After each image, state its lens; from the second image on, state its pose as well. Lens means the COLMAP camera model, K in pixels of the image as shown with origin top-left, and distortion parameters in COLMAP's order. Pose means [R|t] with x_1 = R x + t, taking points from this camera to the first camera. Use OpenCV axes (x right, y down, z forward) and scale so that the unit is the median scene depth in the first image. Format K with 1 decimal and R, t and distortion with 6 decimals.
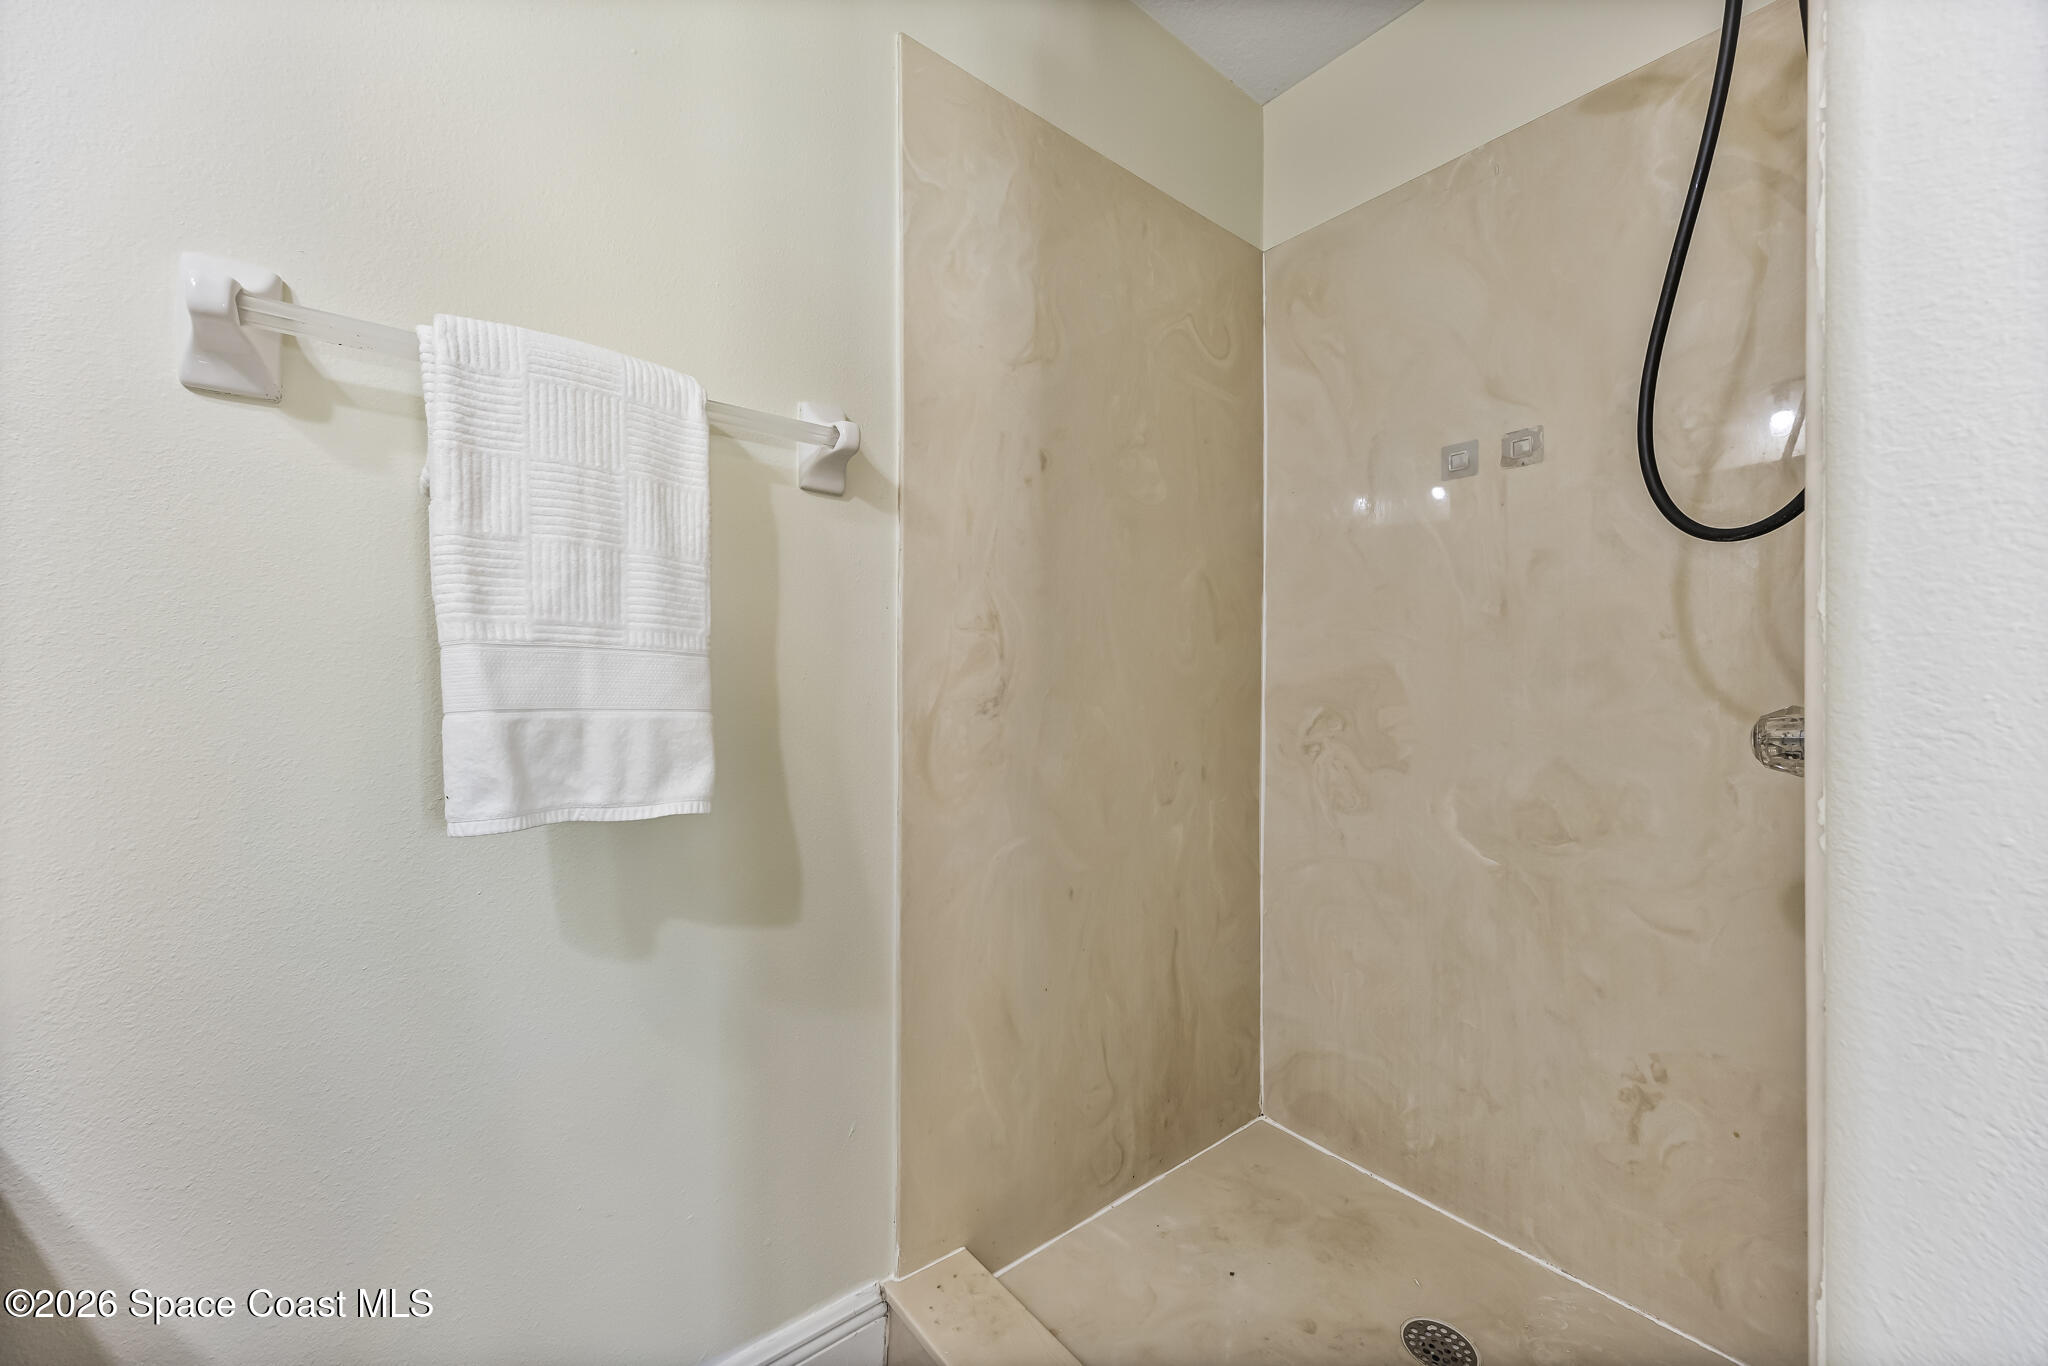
lens RADIAL K [[791.9, 0, 1024.9], [0, 791.9, 677.8], [0, 0, 1]] dist [0.007553, -0.000099]
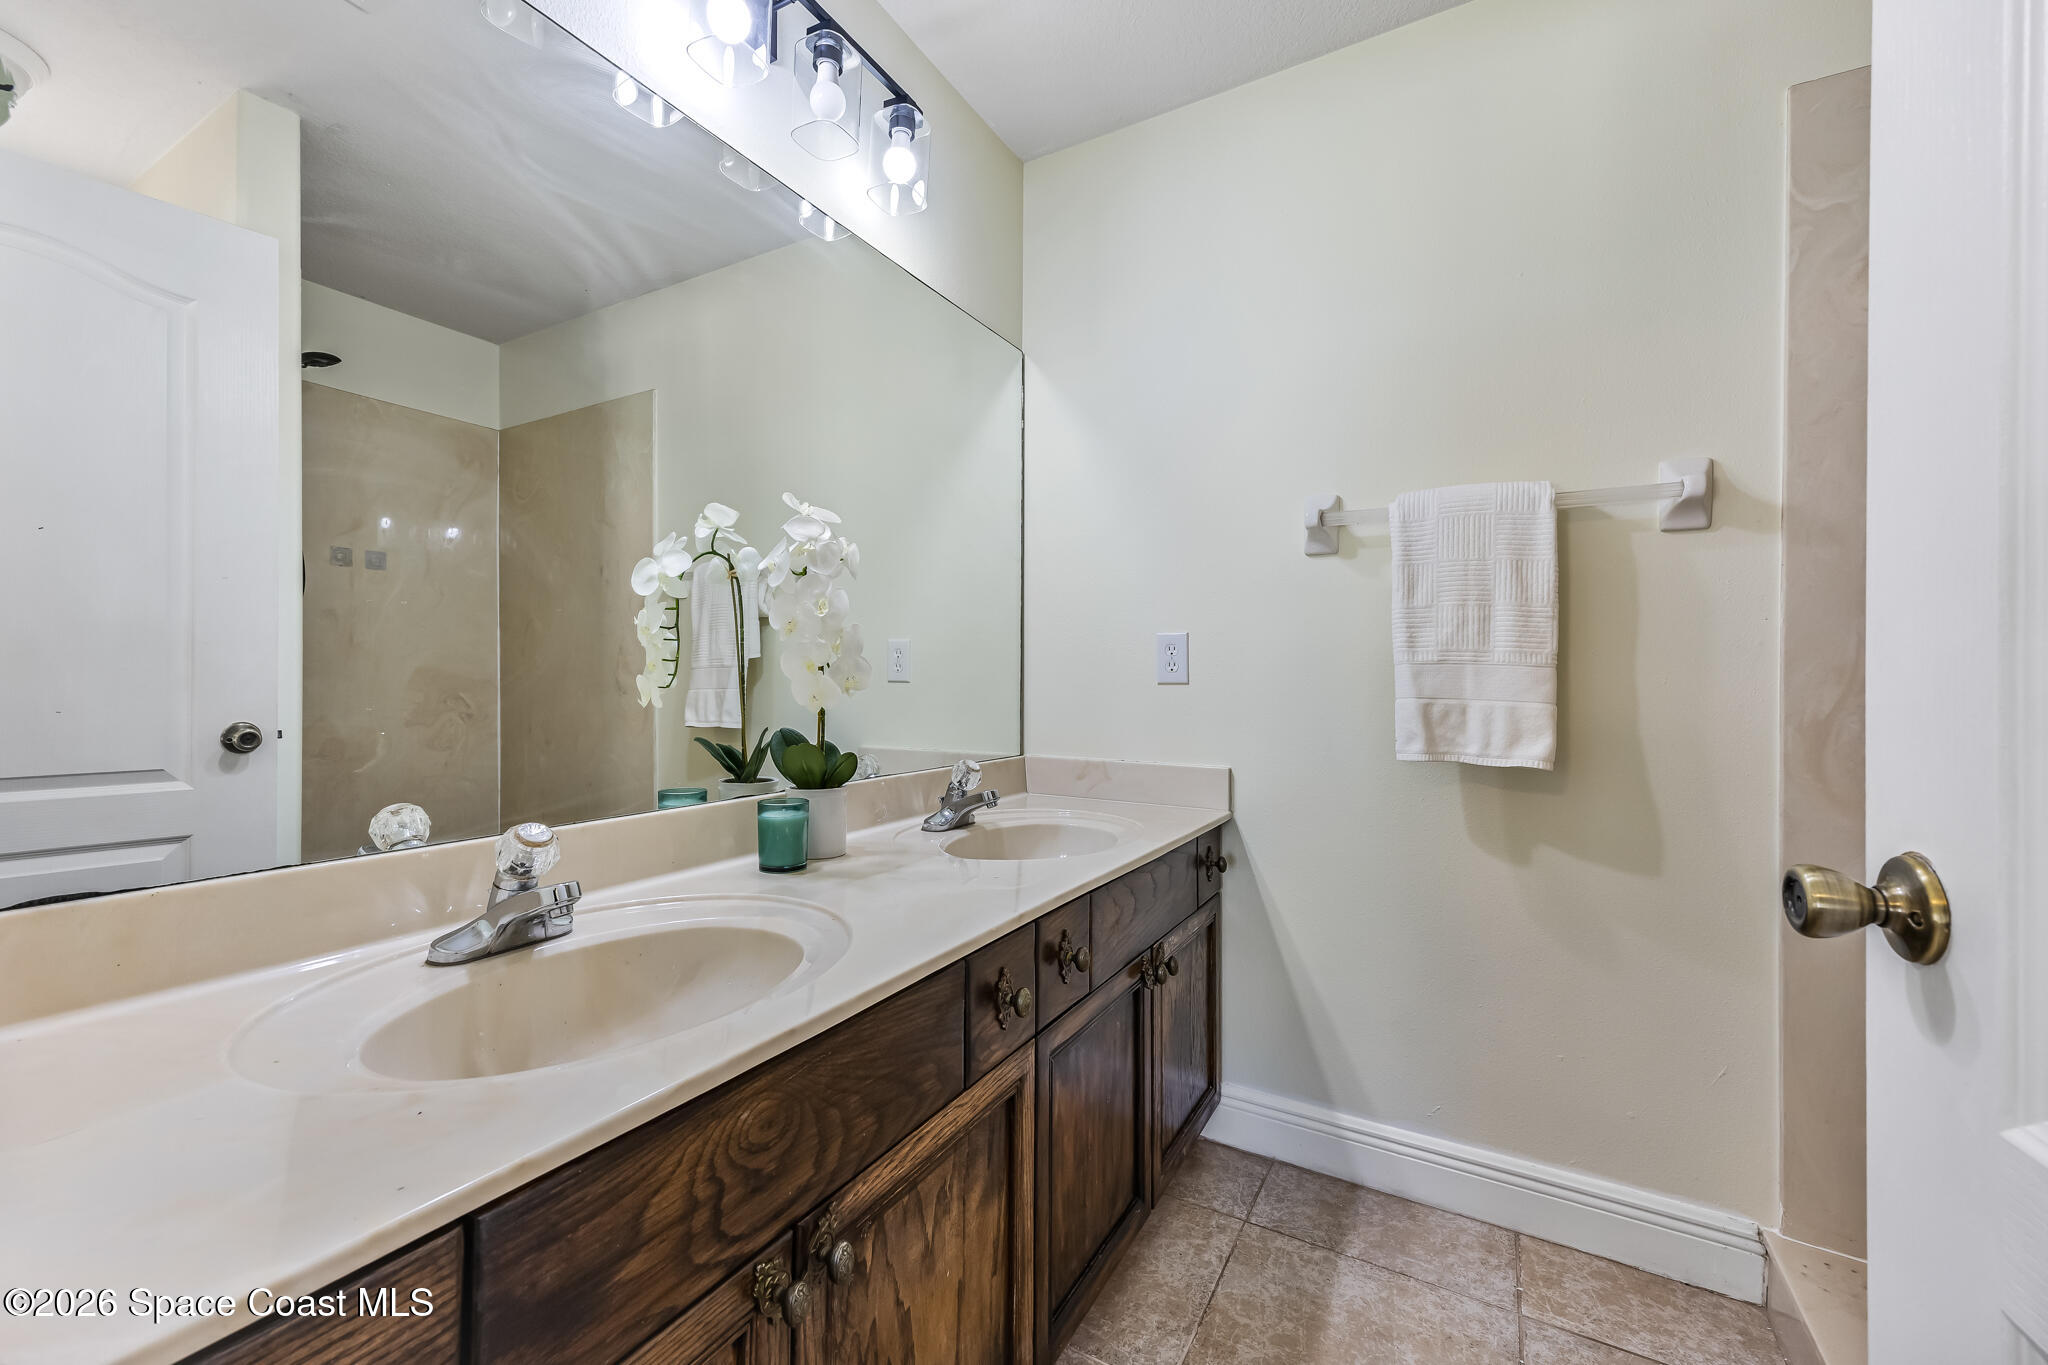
lens RADIAL K [[791.9, 0, 1024.7], [0, 791.9, 678.4], [0, 0, 1]] dist [0.007553, -0.000099]
pose [[0.373398, 0.000459, -0.927671, 0.708743], [-0.003577, 0.999993, -0.000945, -0.000728], [0.927664, 0.003671, 0.373397, -0.561667]]
